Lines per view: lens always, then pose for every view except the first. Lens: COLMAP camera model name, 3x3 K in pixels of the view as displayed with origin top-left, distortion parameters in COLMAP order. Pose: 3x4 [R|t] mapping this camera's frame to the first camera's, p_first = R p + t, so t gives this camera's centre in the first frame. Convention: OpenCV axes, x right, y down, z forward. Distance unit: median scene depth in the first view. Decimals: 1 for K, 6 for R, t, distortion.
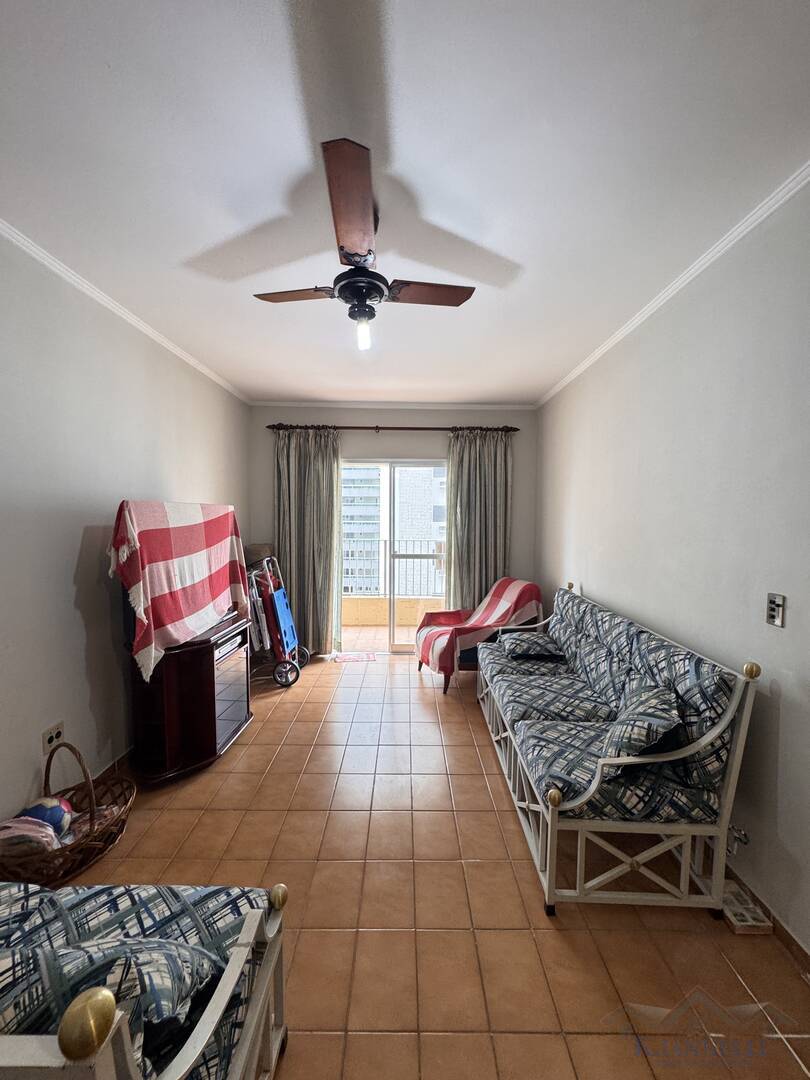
lens RADIAL K [[433.9, 0, 405.0], [0, 433.9, 540.0], [0, 0, 1]] dist [-0.001010, -0.000148]
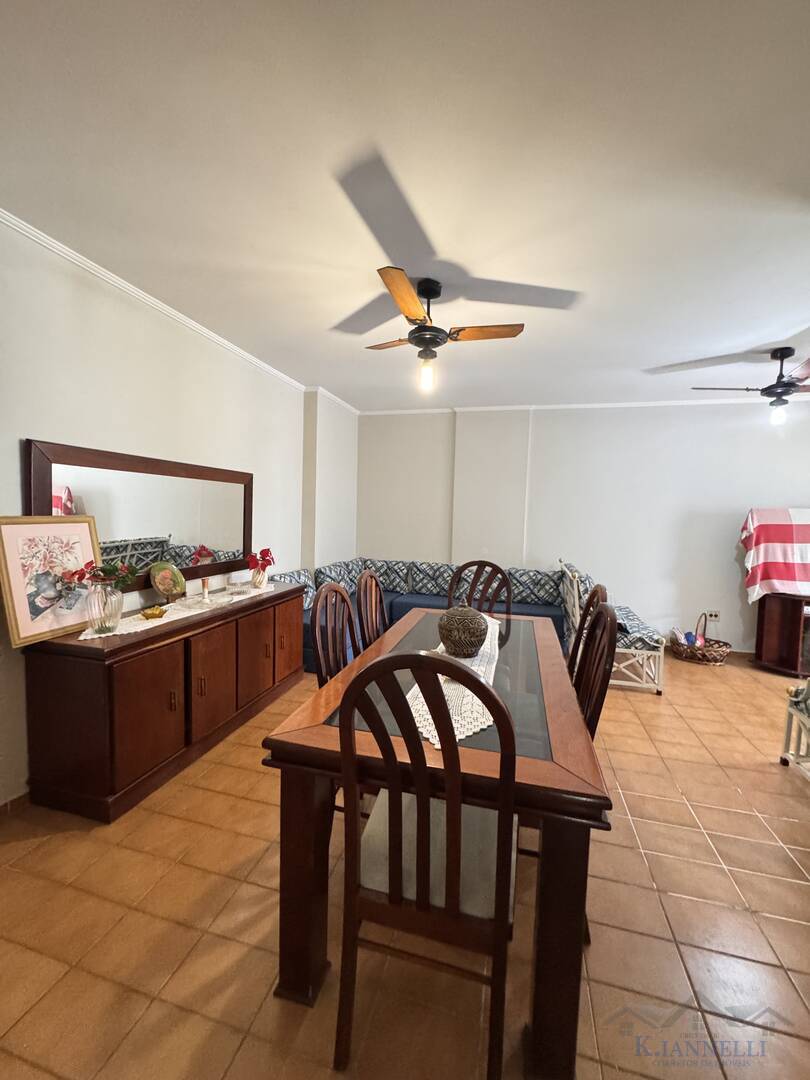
lens RADIAL K [[432.4, 0, 405.0], [0, 432.4, 540.0], [0, 0, 1]] dist [-0.002313, -0.000039]
pose [[-0.251075, 0.049820, -0.966685, 1.449733], [-0.080255, 0.994165, 0.072081, 0.031906], [0.964635, 0.095679, -0.245611, -0.014018]]
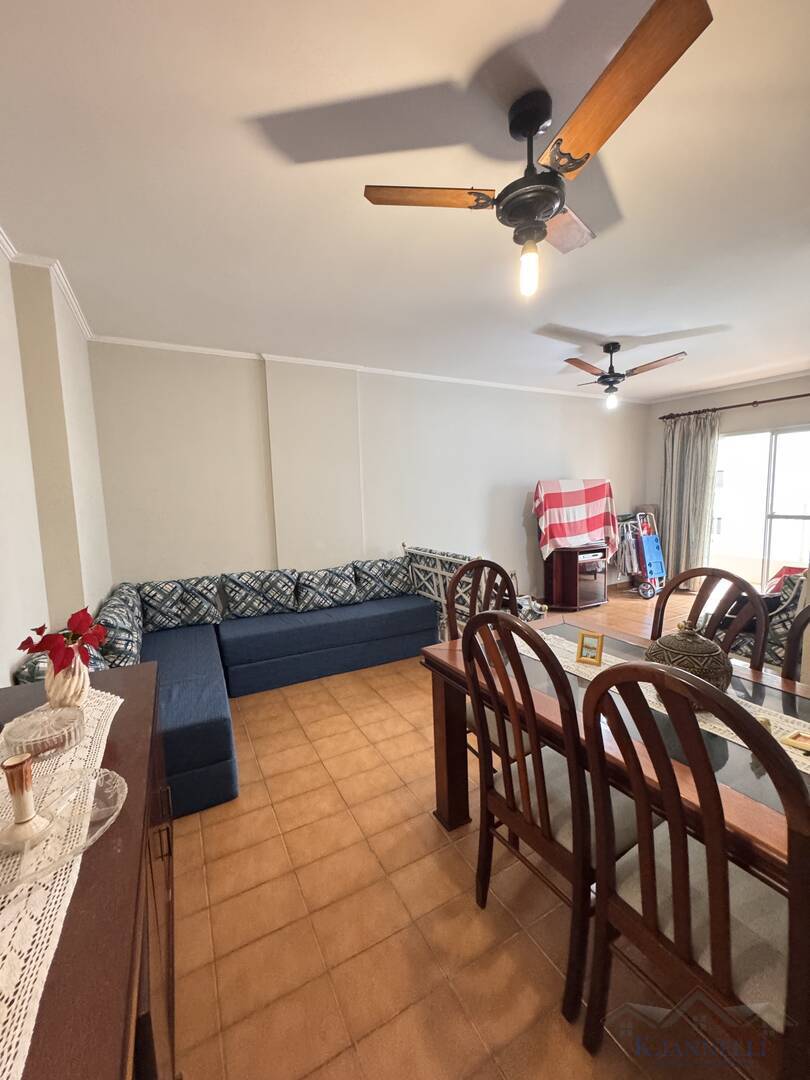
lens RADIAL K [[432.4, 0, 405.0], [0, 432.4, 540.0], [0, 0, 1]] dist [-0.002313, -0.000039]
pose [[0.483593, 0.076560, -0.871938, 0.934732], [-0.015179, 0.996751, 0.079100, 0.047664], [0.875161, -0.025017, 0.483184, -0.674121]]
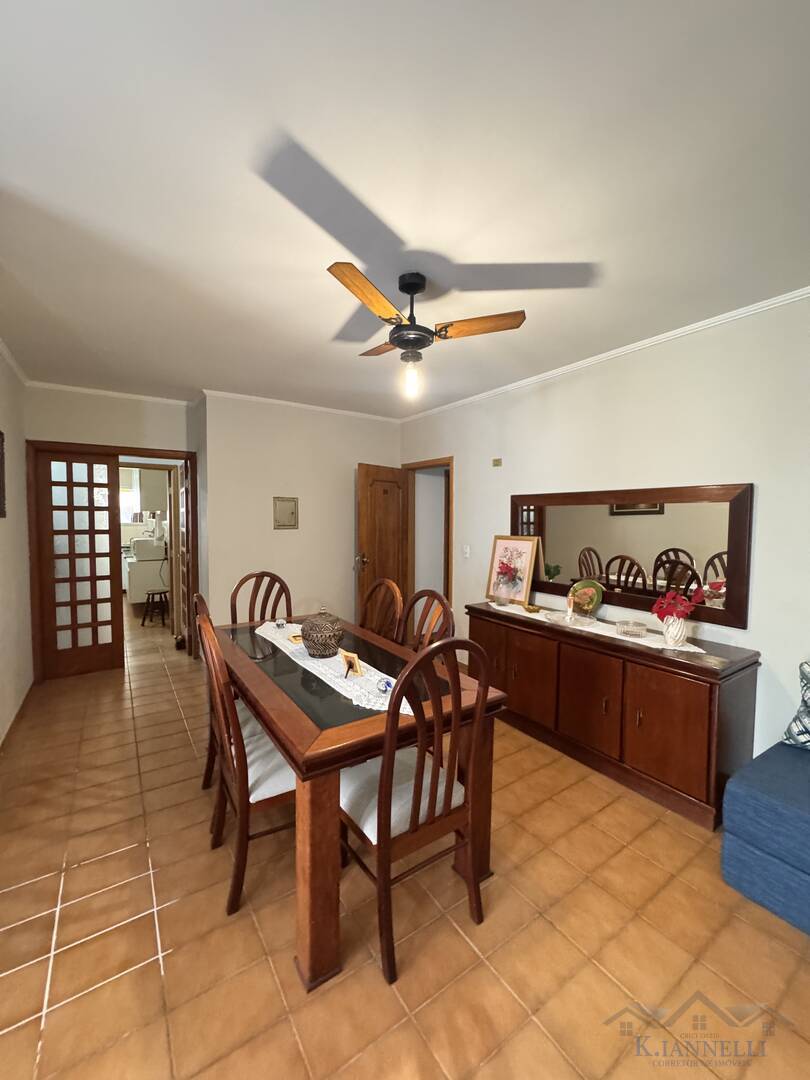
lens RADIAL K [[432.4, 0, 405.0], [0, 432.4, 540.0], [0, 0, 1]] dist [-0.002313, -0.000039]
pose [[-0.566205, -0.057274, 0.822272, -0.226552], [0.033540, 0.995156, 0.092411, -0.036523], [-0.823582, 0.079902, -0.561542, 0.271212]]
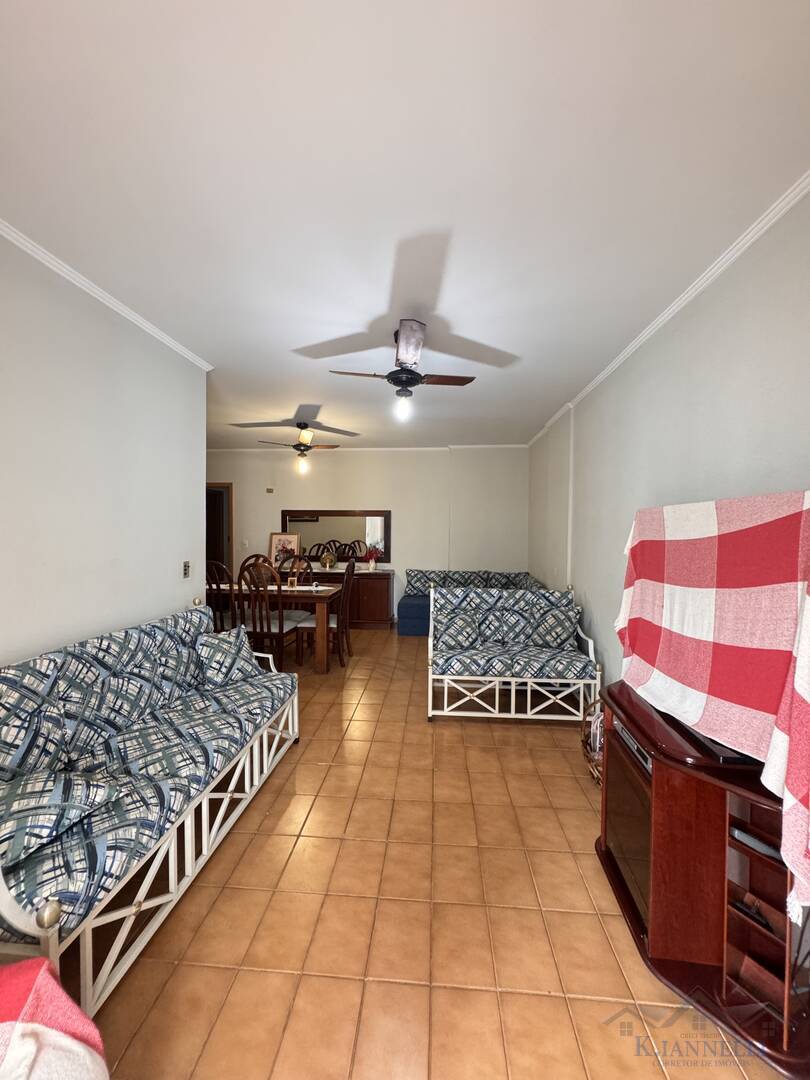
lens RADIAL K [[432.4, 0, 405.0], [0, 432.4, 540.0], [0, 0, 1]] dist [-0.002313, -0.000039]
pose [[-0.997350, -0.016501, 0.070852, -0.154727], [-0.010567, 0.996466, 0.083325, -0.088298], [-0.071976, 0.082356, -0.994000, 1.799602]]
